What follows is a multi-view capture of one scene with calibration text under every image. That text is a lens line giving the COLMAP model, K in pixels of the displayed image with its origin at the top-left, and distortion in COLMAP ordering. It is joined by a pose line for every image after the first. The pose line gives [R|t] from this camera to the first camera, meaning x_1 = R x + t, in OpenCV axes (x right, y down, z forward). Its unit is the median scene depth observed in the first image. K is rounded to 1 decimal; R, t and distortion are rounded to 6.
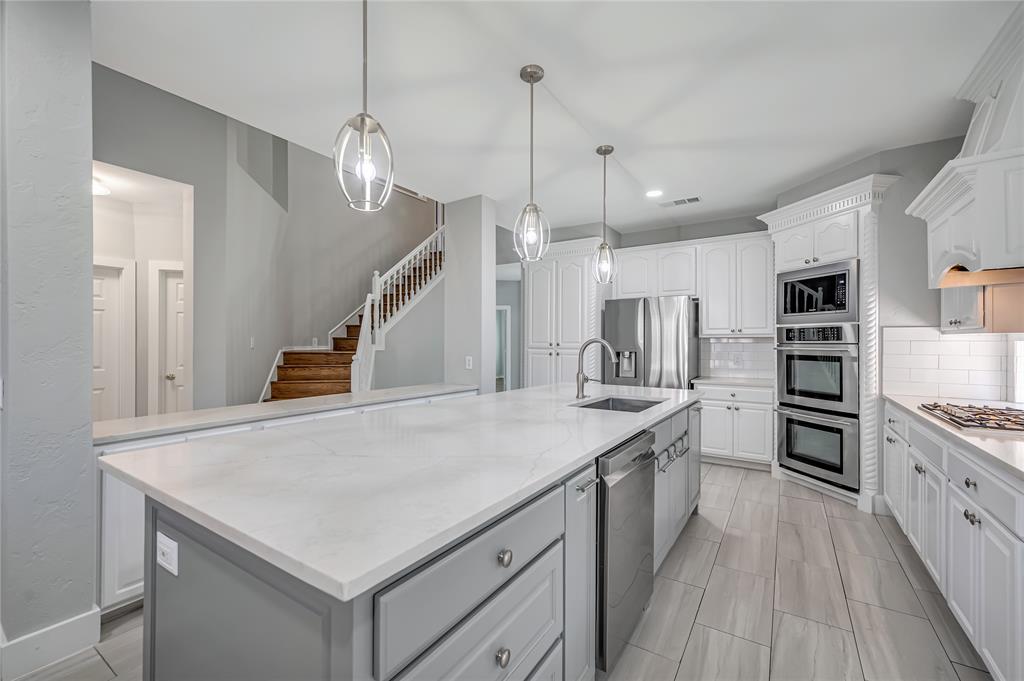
lens RADIAL K [[423.8, 0, 501.2], [0, 423.8, 345.7], [0, 0, 1]] dist [0.020226, 0.000215]
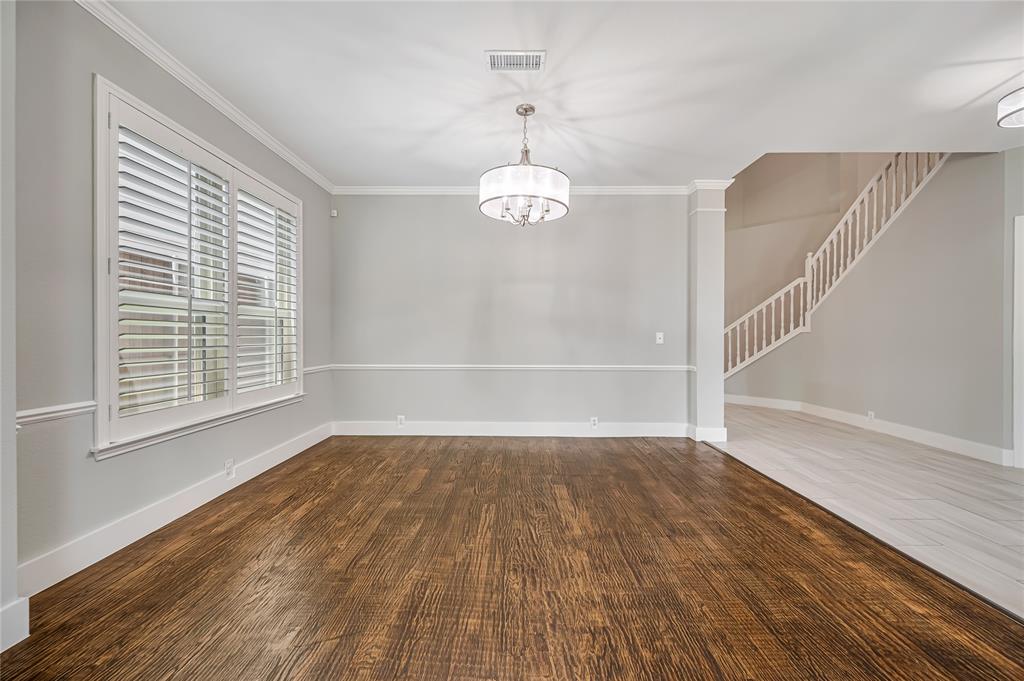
lens RADIAL K [[410.4, 0, 522.9], [0, 410.4, 335.0], [0, 0, 1]] dist [0.002035, -0.000683]
pose [[-0.826044, -0.001175, -0.563604, 0.921223], [-0.007155, 0.999939, 0.008401, 0.016254], [0.563560, 0.010972, -0.826002, 1.621058]]
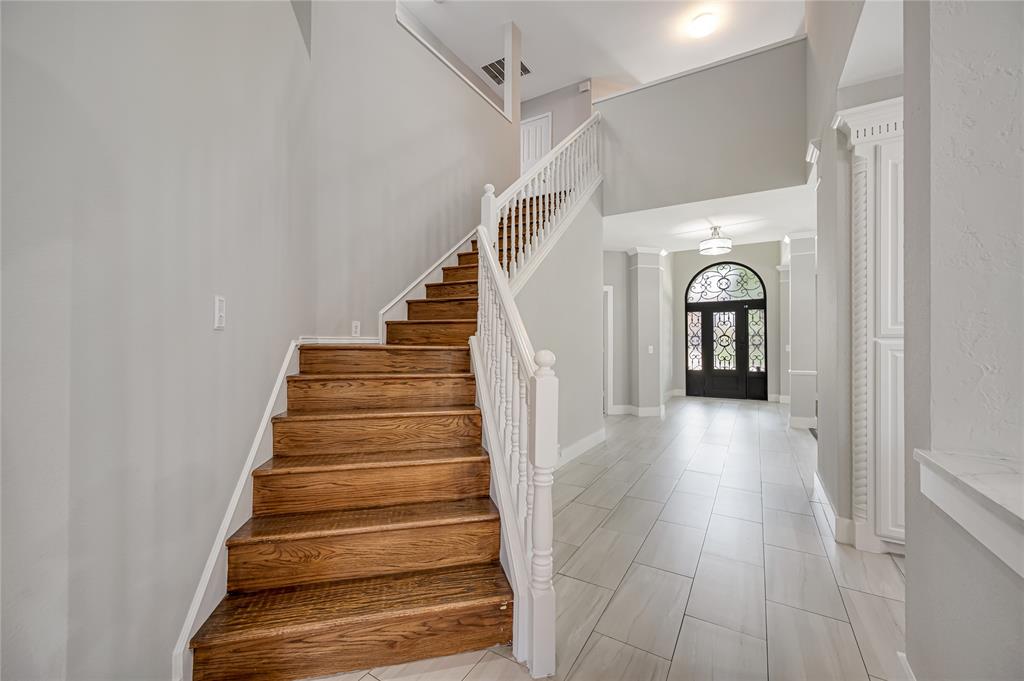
lens RADIAL K [[410.4, 0, 508.6], [0, 410.4, 340.4], [0, 0, 1]] dist [0.002035, -0.000683]
pose [[0.999045, 0.004046, 0.043504, -0.331458], [-0.003278, 0.999838, -0.017706, 0.017177], [-0.043568, 0.017547, 0.998896, 0.595491]]
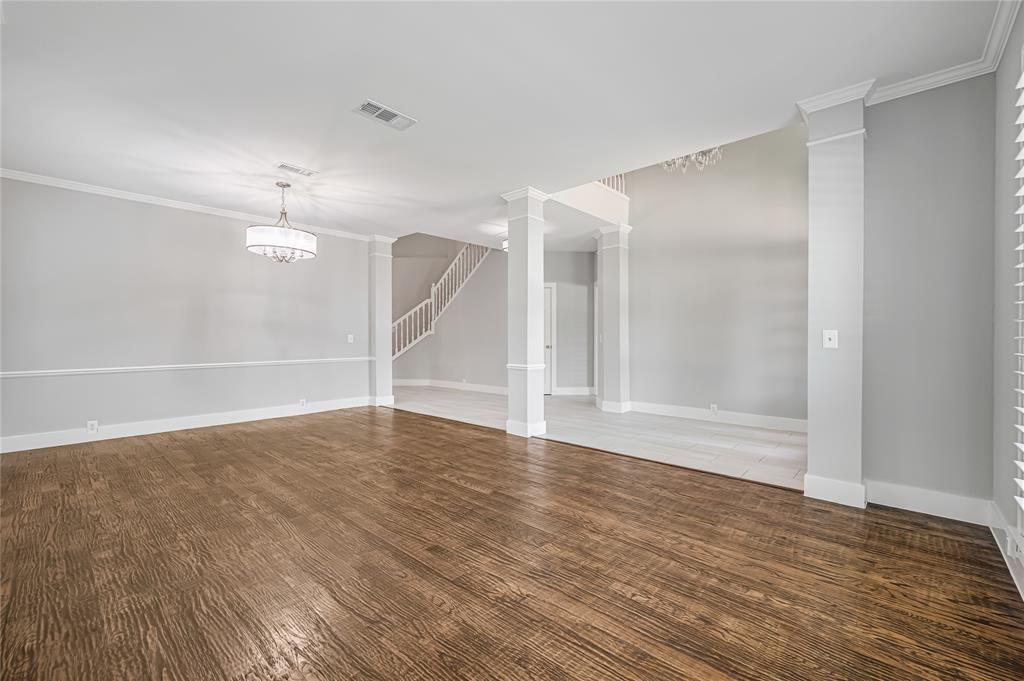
lens RADIAL K [[410.4, 0, 520.3], [0, 410.4, 340.2], [0, 0, 1]] dist [0.002035, -0.000683]
pose [[-0.130765, 0.011418, -0.991348, 1.337789], [-0.007088, 0.999897, 0.012452, 0.013281], [0.991388, 0.008654, -0.130670, 1.734056]]
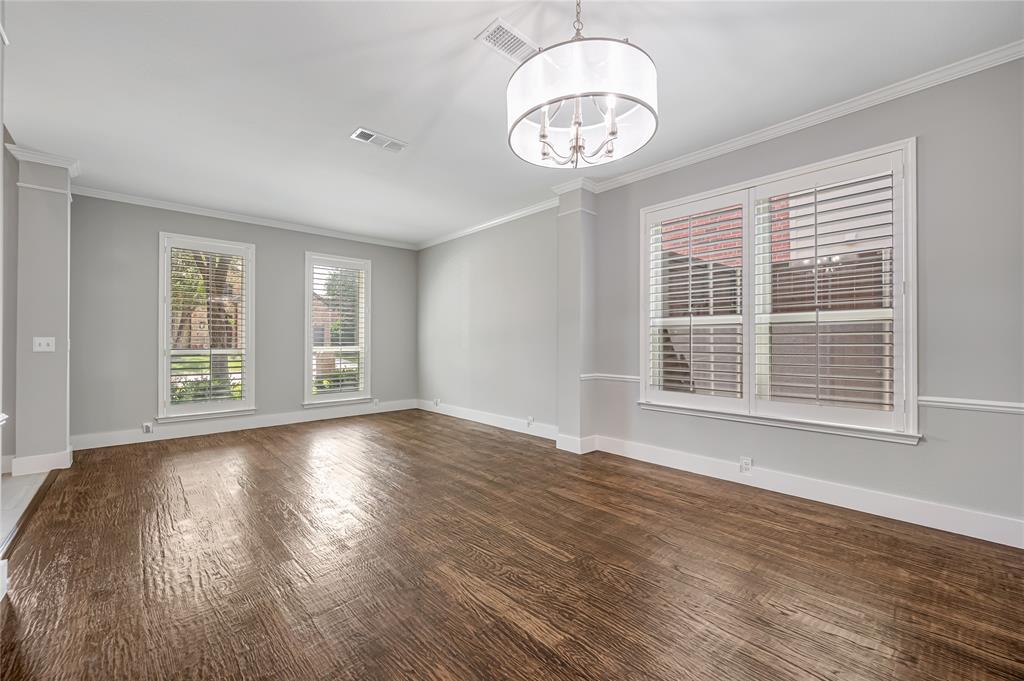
lens RADIAL K [[410.4, 0, 516.1], [0, 410.4, 345.0], [0, 0, 1]] dist [0.002035, -0.000683]
pose [[0.233195, -0.002159, 0.972428, 0.299472], [0.006913, 0.999976, 0.000562, 0.021442], [-0.972405, 0.006591, 0.233205, 1.159832]]
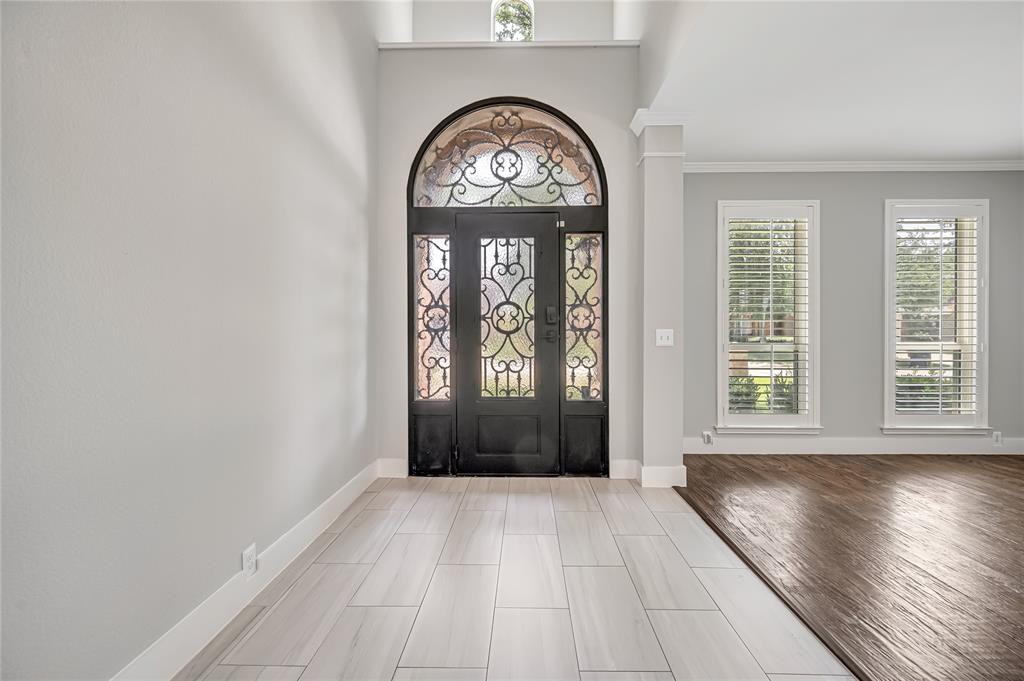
lens RADIAL K [[410.4, 0, 516.8], [0, 410.4, 338.8], [0, 0, 1]] dist [0.002035, -0.000683]
pose [[0.833167, -0.000100, 0.553022, 0.281344], [0.000020, 1.000000, 0.000150, 0.017241], [-0.553022, -0.000114, 0.833167, 1.690338]]
